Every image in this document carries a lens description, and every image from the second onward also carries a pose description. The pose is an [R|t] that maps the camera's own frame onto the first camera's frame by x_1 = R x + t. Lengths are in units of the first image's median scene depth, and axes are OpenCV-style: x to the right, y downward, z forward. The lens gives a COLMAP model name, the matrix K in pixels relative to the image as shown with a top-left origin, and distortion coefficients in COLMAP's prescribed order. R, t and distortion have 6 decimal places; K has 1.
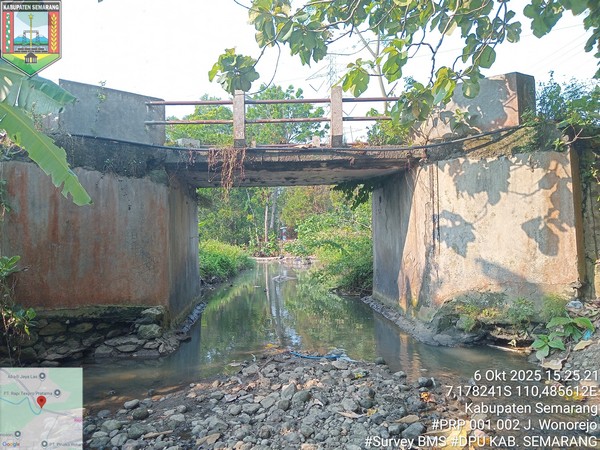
lens RADIAL K [[443.2, 0, 300.0], [0, 443.2, 225.0], [0, 0, 1]] dist [0.040737, -0.103864]
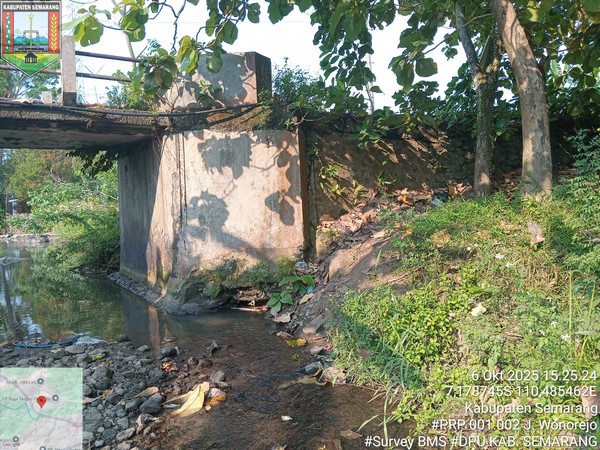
lens RADIAL K [[443.2, 0, 300.0], [0, 443.2, 225.0], [0, 0, 1]] dist [0.040737, -0.103864]
pose [[0.860764, -0.026034, 0.508339, 0.024728], [-0.004838, 0.998228, 0.059315, 0.005414], [-0.508982, -0.053515, 0.859112, 0.004717]]
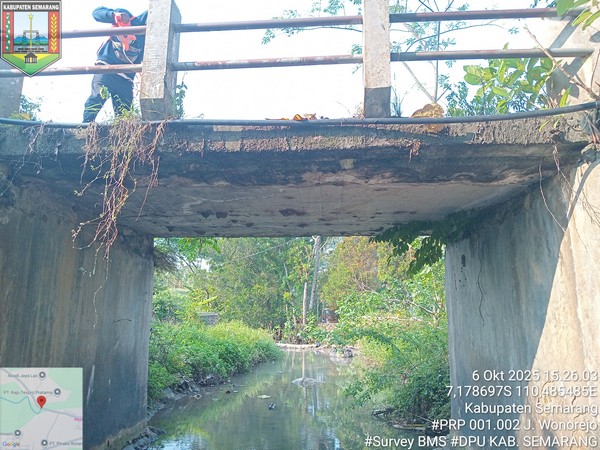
lens RADIAL K [[443.2, 0, 300.0], [0, 443.2, 225.0], [0, 0, 1]] dist [0.040737, -0.103864]
pose [[0.993505, 0.012621, -0.113087, 0.064577], [-0.032622, 0.983705, -0.176804, 0.002790], [0.109012, 0.179345, 0.977728, 0.652004]]
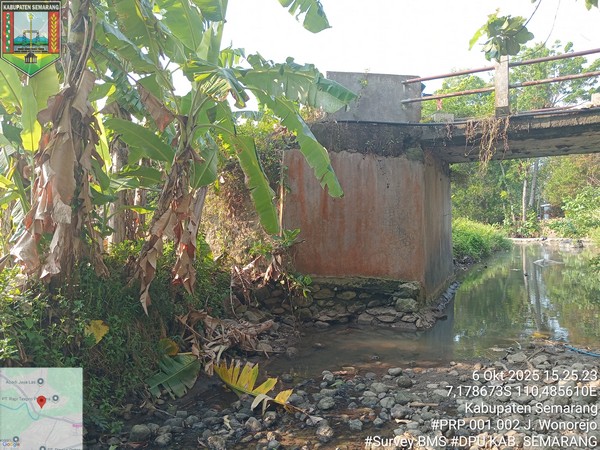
lens RADIAL K [[443.2, 0, 300.0], [0, 443.2, 225.0], [0, 0, 1]] dist [0.040737, -0.103864]
pose [[0.858483, 0.012818, -0.512681, -0.023100], [0.011897, 0.998921, 0.044897, 0.003313], [0.512703, -0.044642, 0.857404, -0.005454]]
